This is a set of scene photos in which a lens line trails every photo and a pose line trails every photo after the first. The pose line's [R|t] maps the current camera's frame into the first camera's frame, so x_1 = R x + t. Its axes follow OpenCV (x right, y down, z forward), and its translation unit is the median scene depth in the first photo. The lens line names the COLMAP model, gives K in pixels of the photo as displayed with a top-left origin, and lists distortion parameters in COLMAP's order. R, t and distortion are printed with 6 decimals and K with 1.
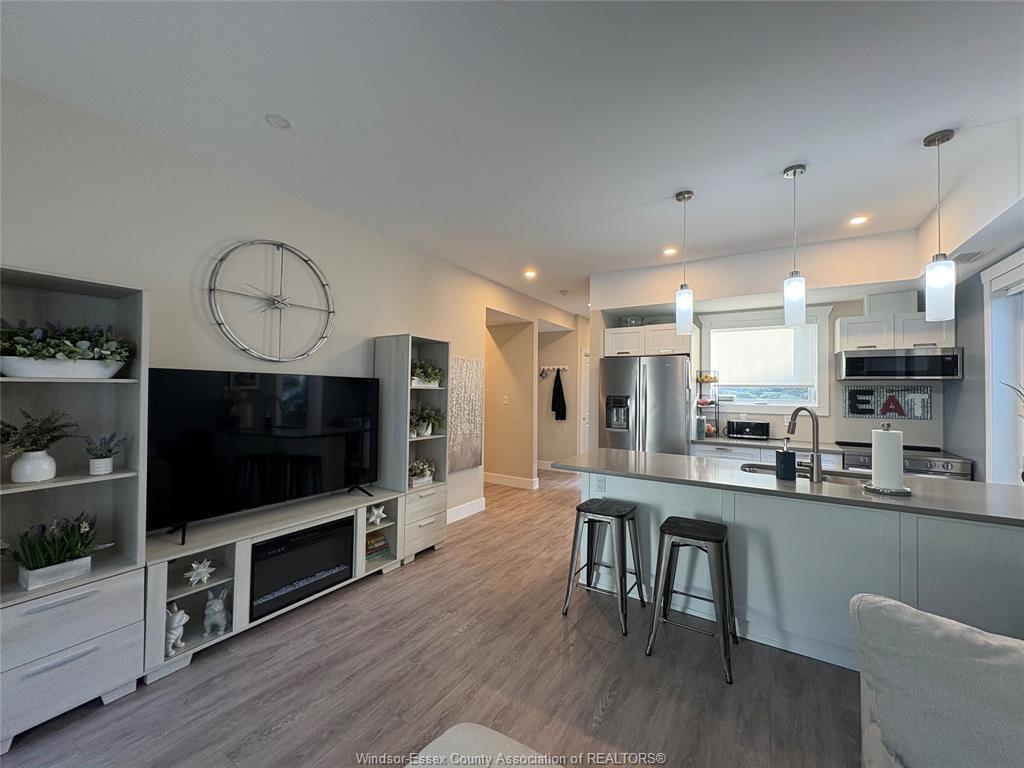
lens RADIAL K [[408.2, 0, 512.3], [0, 408.2, 382.6], [0, 0, 1]] dist [0.000461, 0.000102]
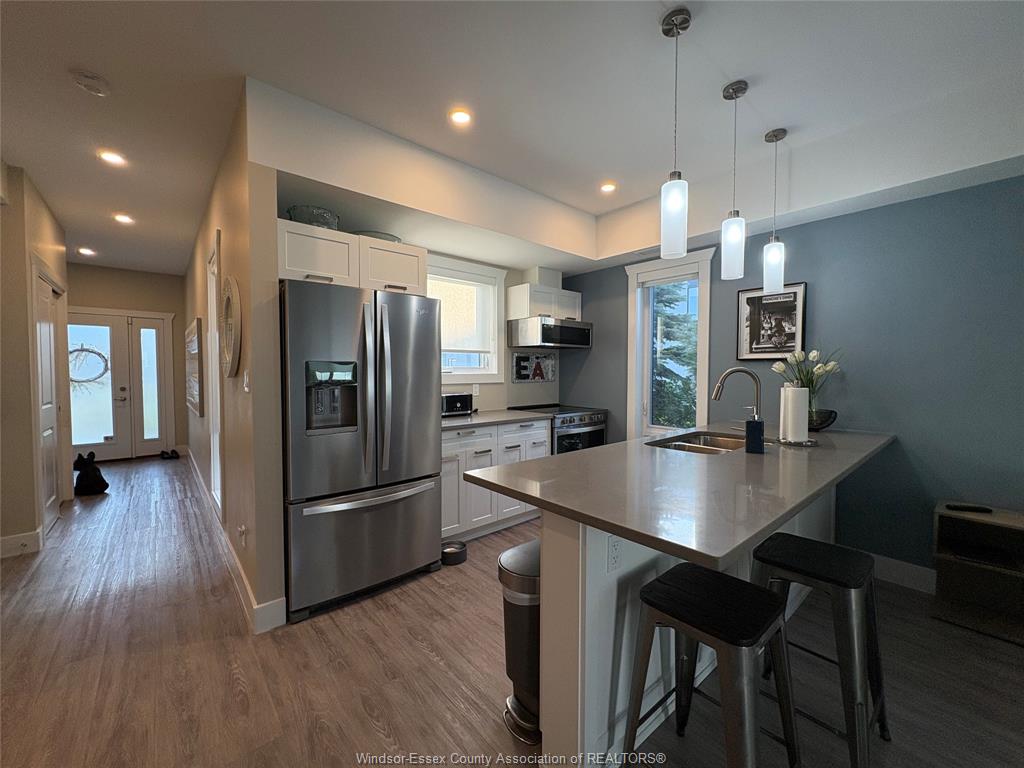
lens RADIAL K [[408.2, 0, 512.3], [0, 408.2, 382.6], [0, 0, 1]] dist [0.000461, 0.000102]
pose [[0.290552, -0.045022, 0.955800, -0.211957], [-0.016347, 0.998513, 0.052003, 0.038545], [-0.956720, -0.030734, 0.289384, 0.894780]]
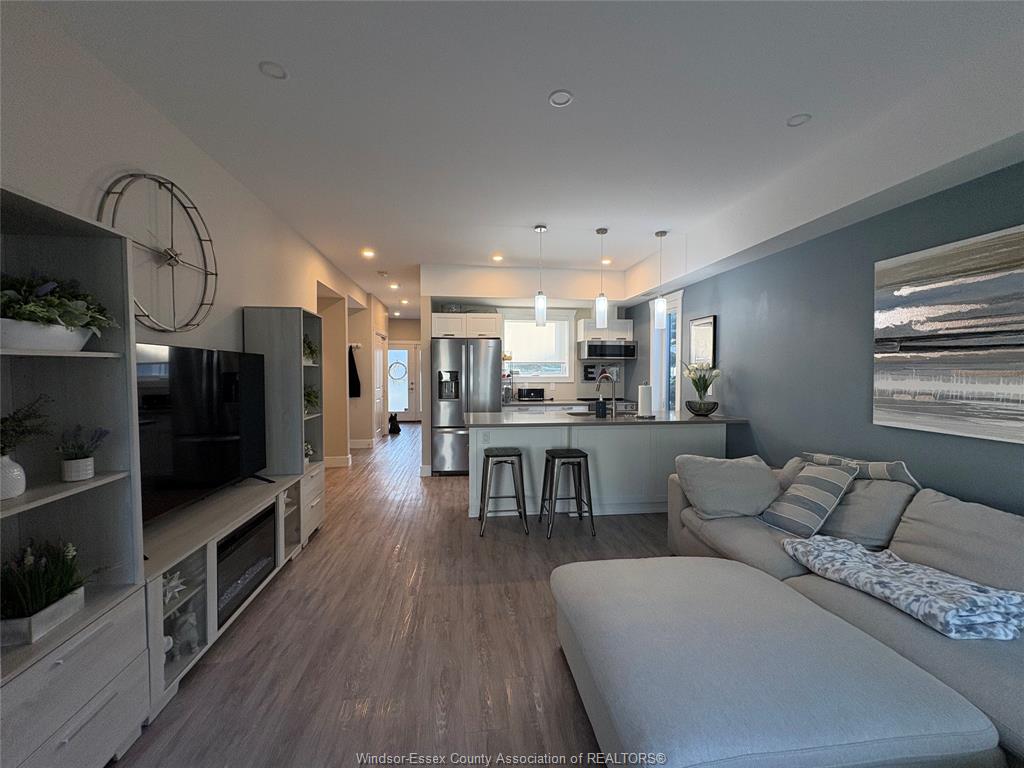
lens RADIAL K [[408.2, 0, 512.3], [0, 408.2, 382.6], [0, 0, 1]] dist [0.000461, 0.000102]
pose [[0.769581, -0.031718, 0.637761, -0.494627], [-0.002585, 0.998603, 0.052783, 0.002825], [-0.638544, -0.042270, 0.768424, -0.042440]]
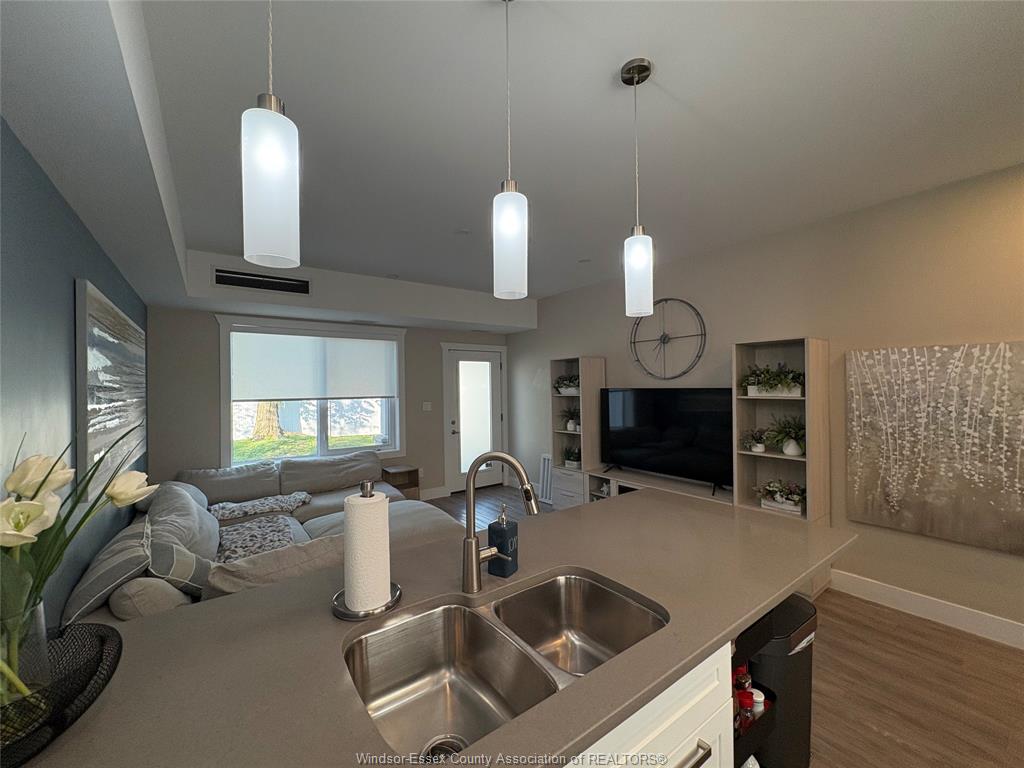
lens RADIAL K [[408.2, 0, 512.3], [0, 408.2, 382.6], [0, 0, 1]] dist [0.000461, 0.000102]
pose [[-0.368208, -0.017523, -0.929578, 0.868671], [0.029384, 0.999104, -0.030472, -0.009203], [0.929279, -0.038535, -0.367363, 0.887732]]
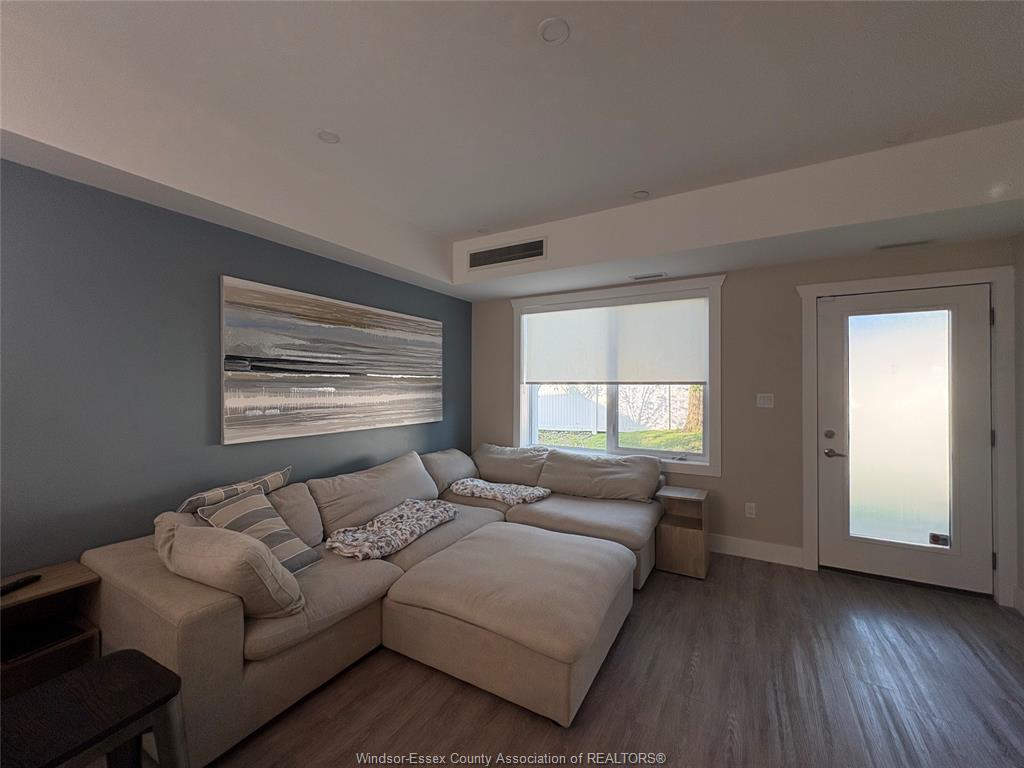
lens RADIAL K [[408.2, 0, 512.3], [0, 408.2, 382.6], [0, 0, 1]] dist [0.000461, 0.000102]
pose [[-0.999025, -0.016463, -0.040959, 0.052563], [-0.015280, 0.999462, -0.029025, 0.022794], [0.041415, -0.028371, -0.998739, 0.896644]]
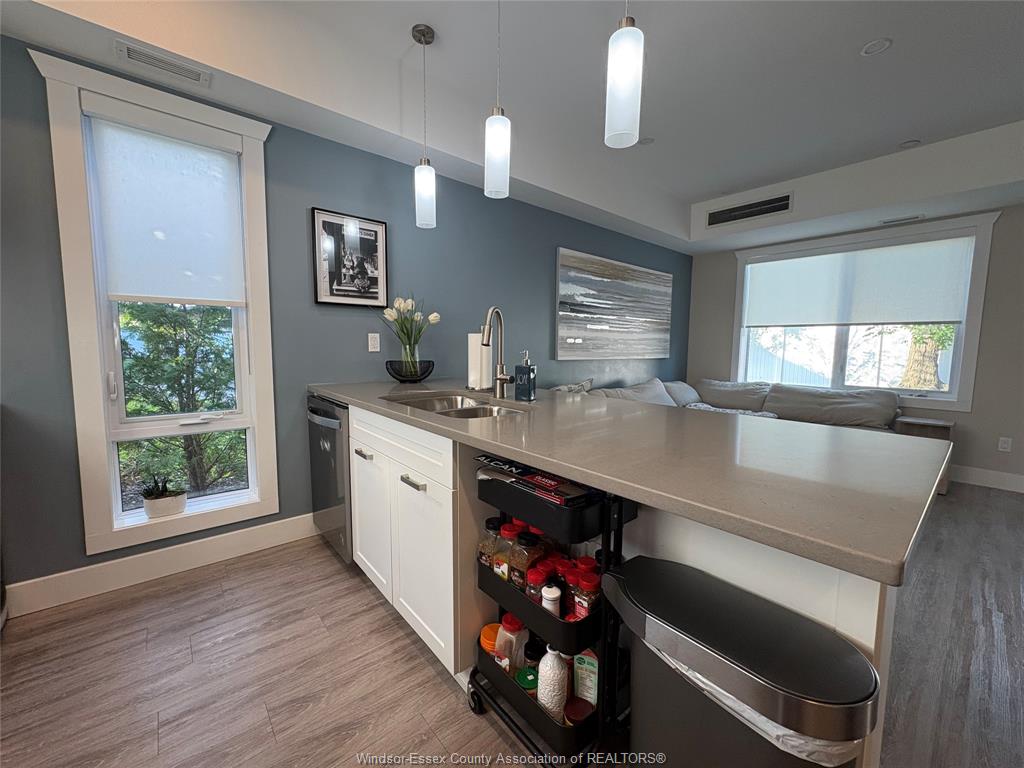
lens RADIAL K [[408.2, 0, 512.3], [0, 408.2, 382.6], [0, 0, 1]] dist [0.000461, 0.000102]
pose [[-0.955753, -0.052474, 0.289451, 0.336265], [-0.031135, 0.996479, 0.077841, 0.101463], [-0.292516, 0.065385, -0.954023, 1.270220]]
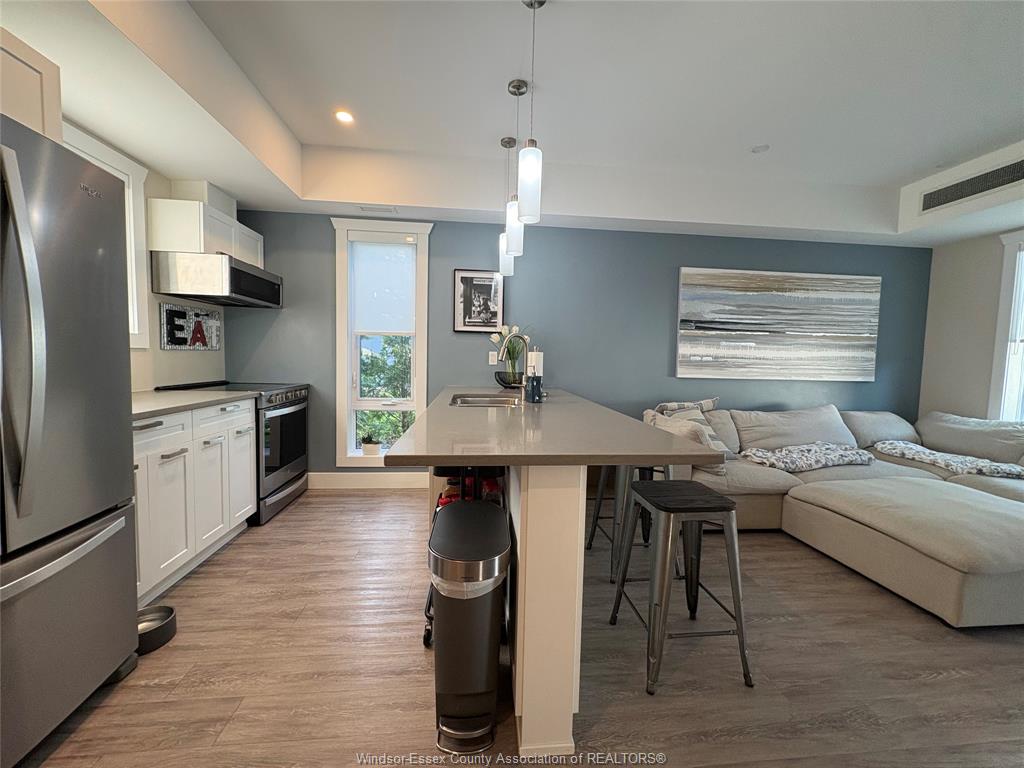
lens RADIAL K [[408.2, 0, 512.3], [0, 408.2, 382.6], [0, 0, 1]] dist [0.000461, 0.000102]
pose [[-0.611375, -0.078656, 0.787423, -0.085683], [-0.047630, 0.996901, 0.062601, 0.087882], [-0.789907, 0.000768, -0.613227, 1.215813]]
